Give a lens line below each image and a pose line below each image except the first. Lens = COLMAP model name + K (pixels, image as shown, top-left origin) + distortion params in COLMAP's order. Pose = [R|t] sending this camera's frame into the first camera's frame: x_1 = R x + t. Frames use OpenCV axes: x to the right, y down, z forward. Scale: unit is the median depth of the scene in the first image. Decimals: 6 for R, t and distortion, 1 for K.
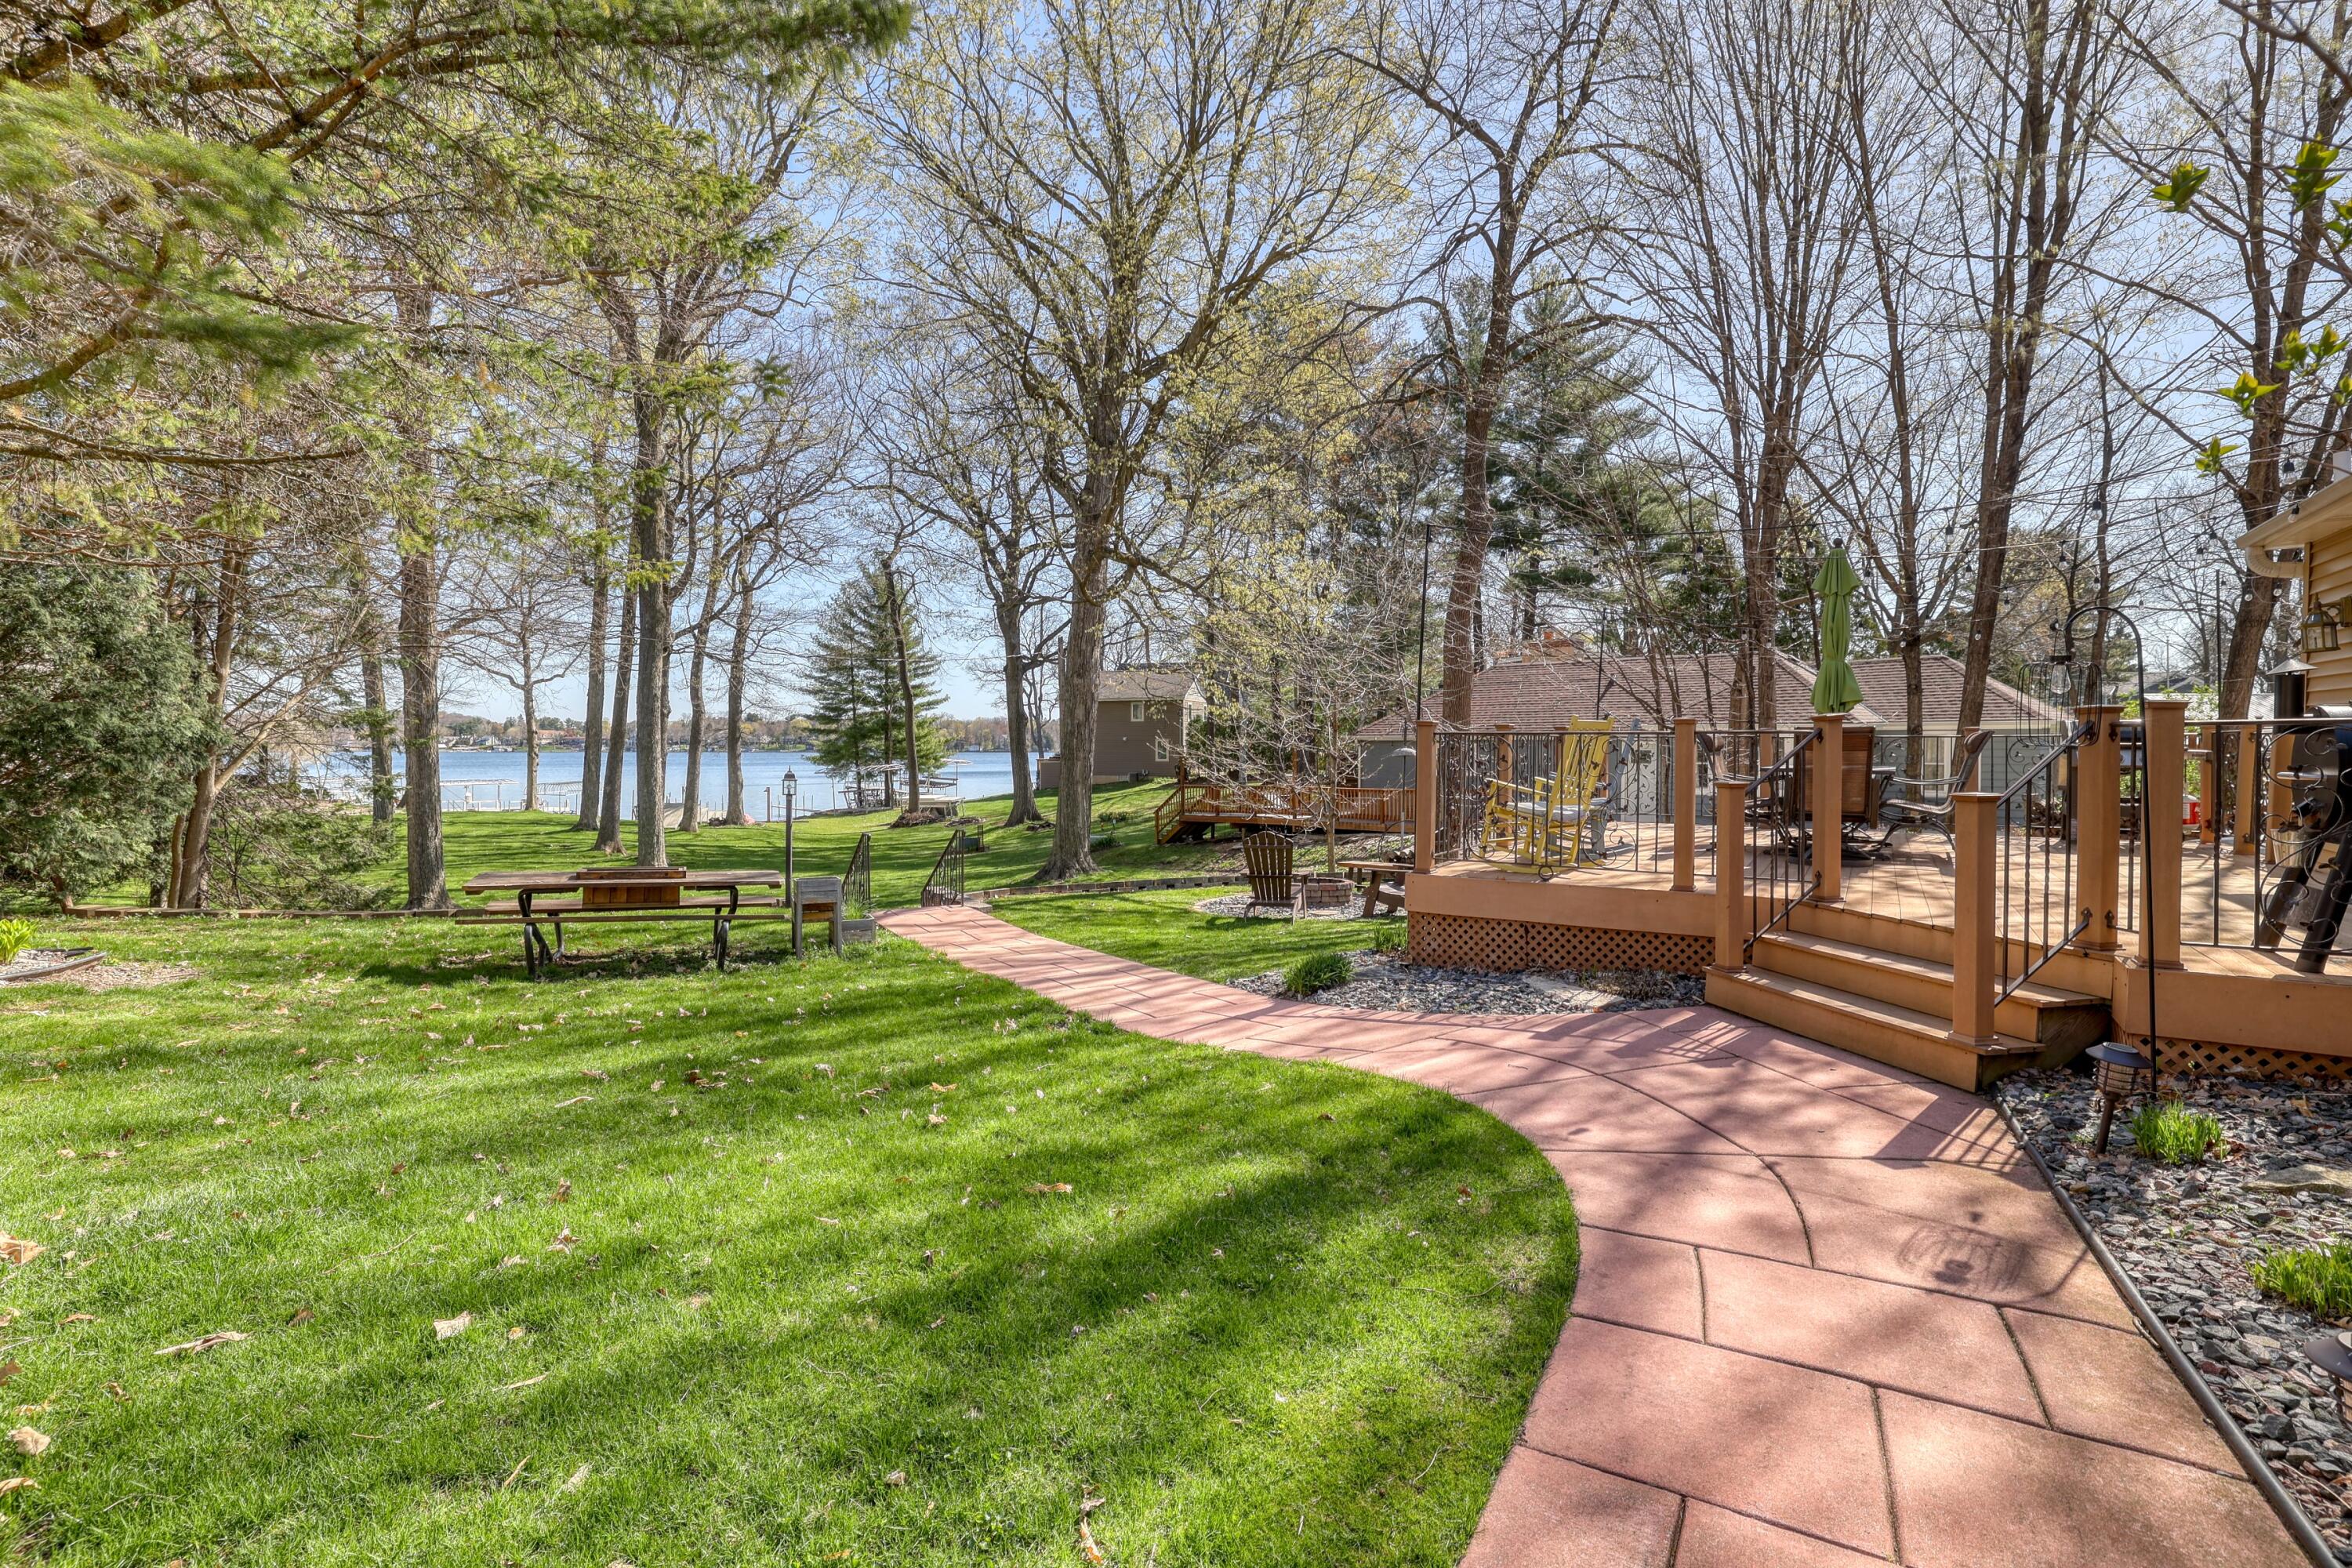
lens RADIAL K [[1043.4, 0, 1167.0], [0, 1043.4, 746.2], [0, 0, 1]] dist [-0.029191, -0.000067]
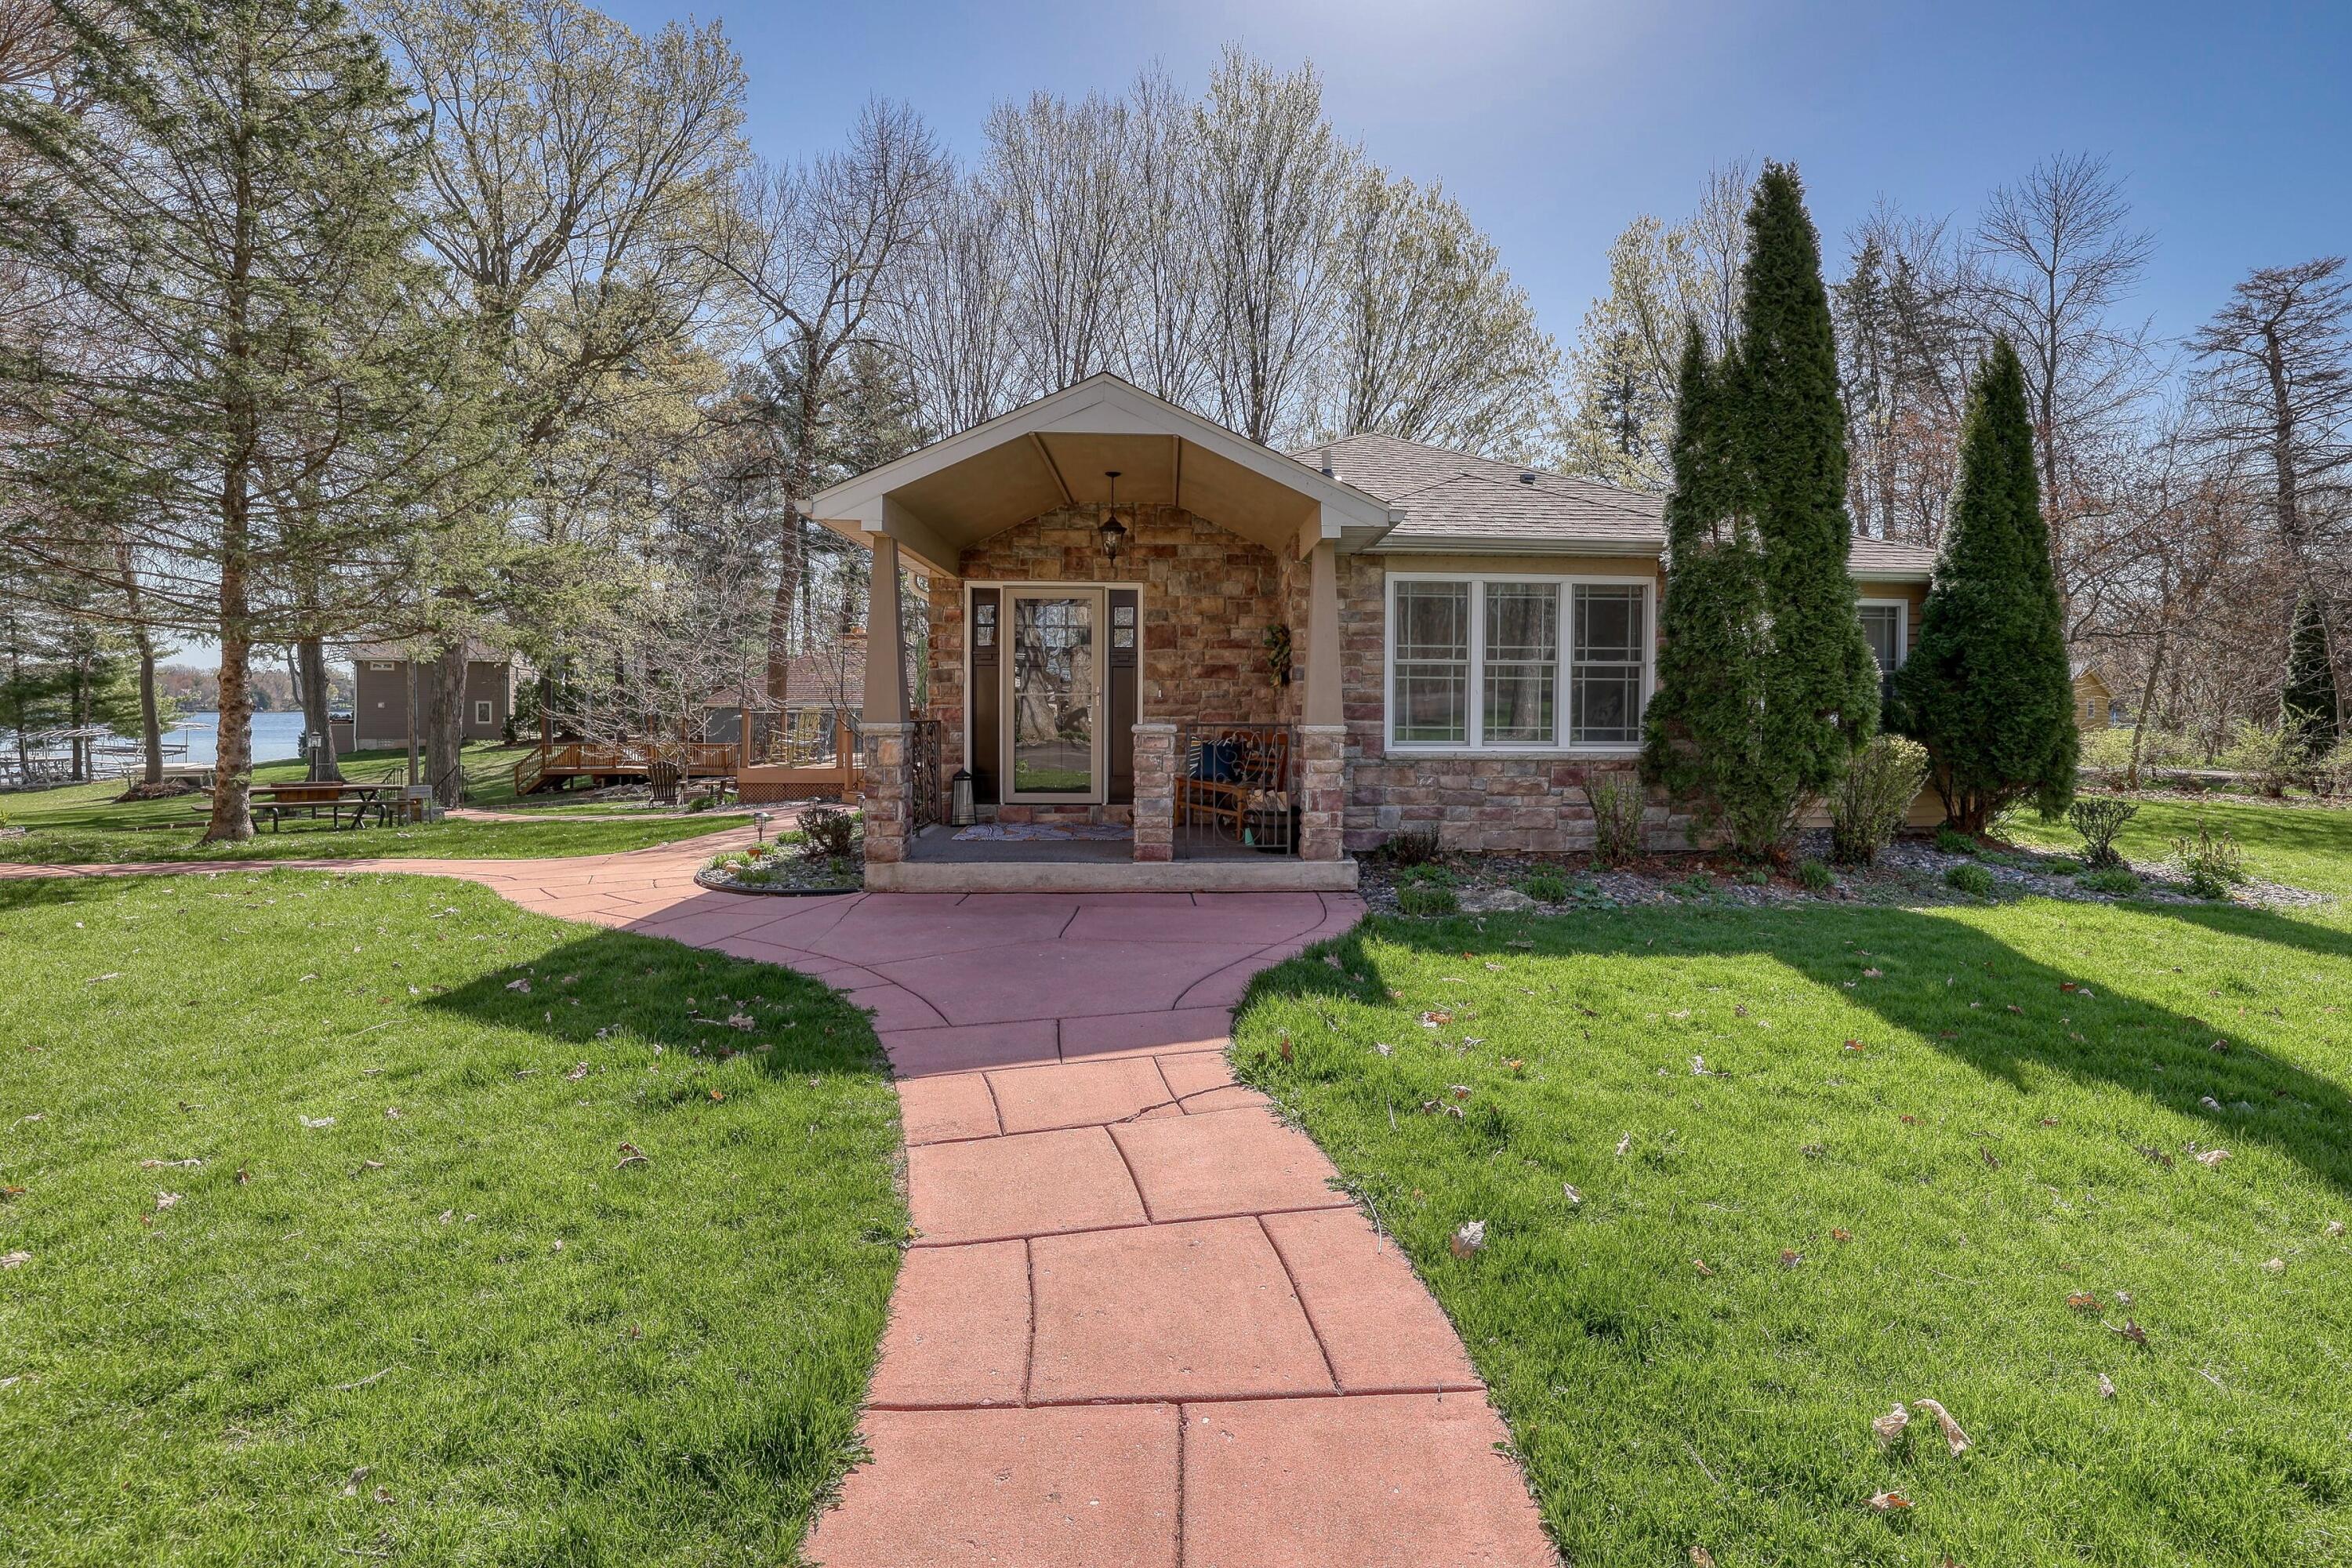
lens RADIAL K [[1001.2, 0, 1172.4], [0, 1001.2, 725.4], [0, 0, 1]] dist [-0.010177, 0.000948]
pose [[0.810382, -0.005153, 0.585880, -0.037537], [-0.005084, 0.999862, 0.015826, -0.002768], [-0.585880, -0.015804, 0.810243, -0.176976]]
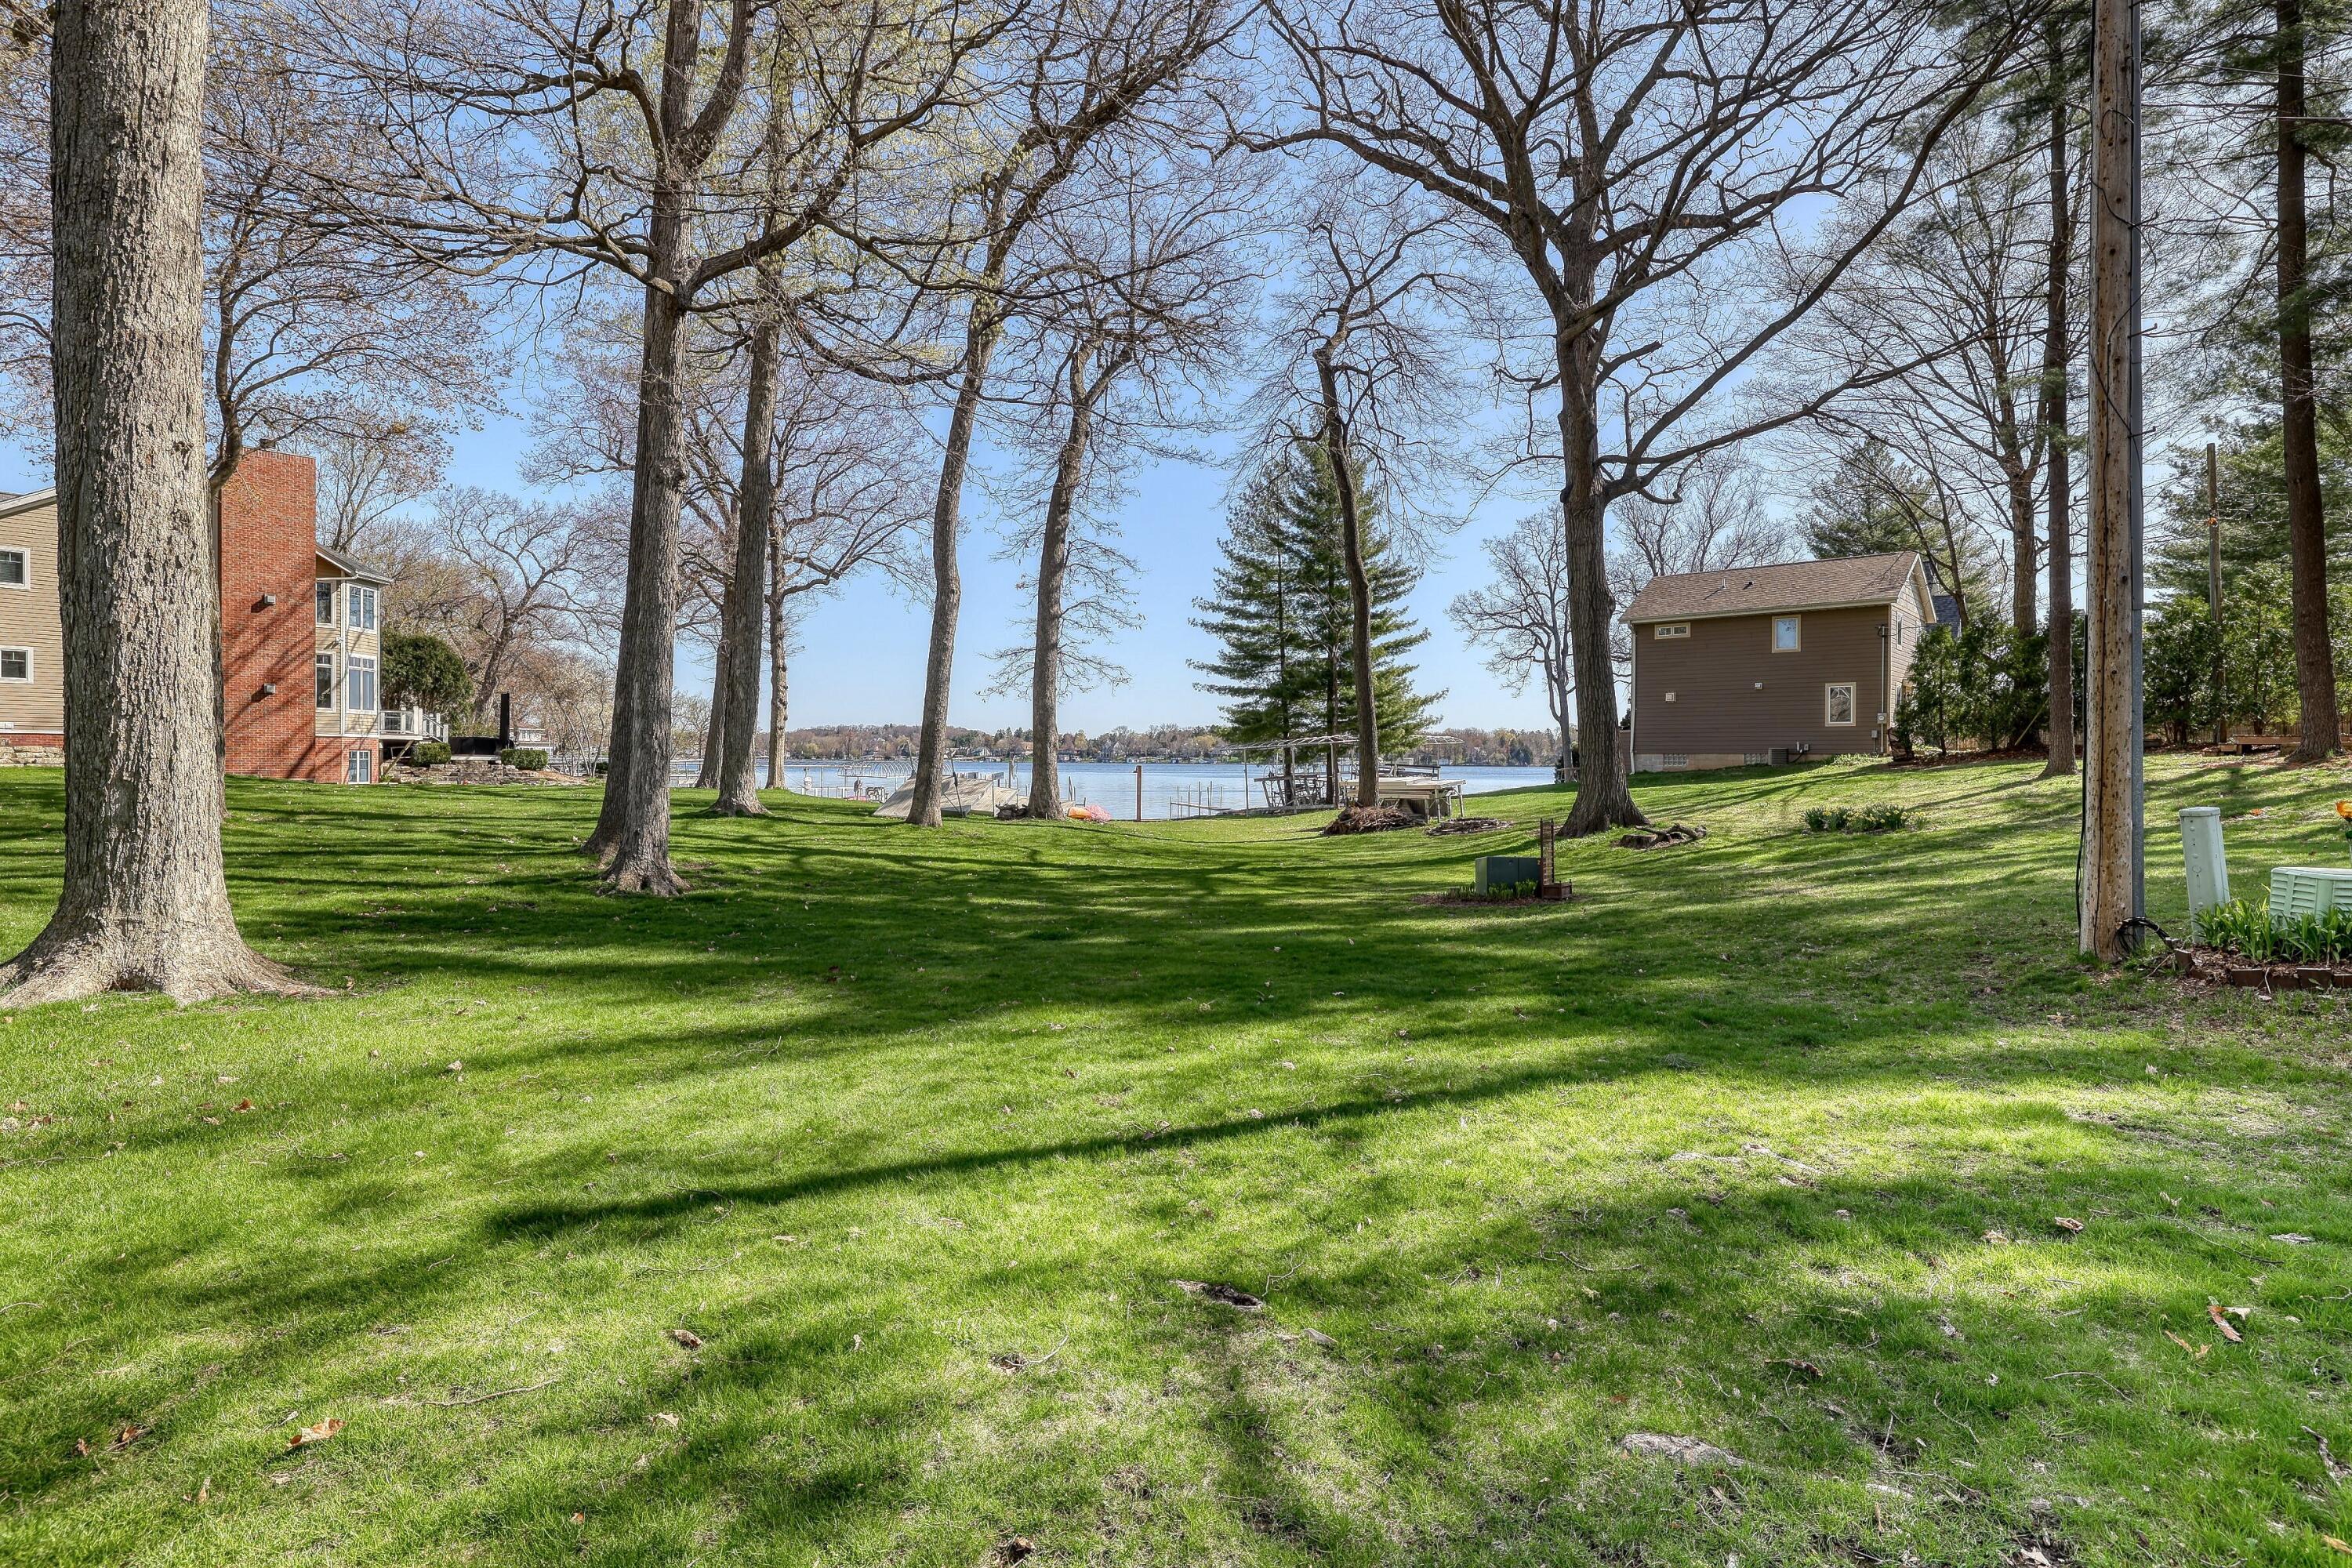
lens RADIAL K [[1163.2, 0, 1180.4], [0, 1163.2, 783.9], [0, 0, 1]] dist [-0.001667, -0.000075]
pose [[0.918479, 0.014574, -0.395202, -0.097105], [-0.005292, 0.999684, 0.024567, 0.037958], [0.395435, -0.020473, 0.918266, 0.421954]]
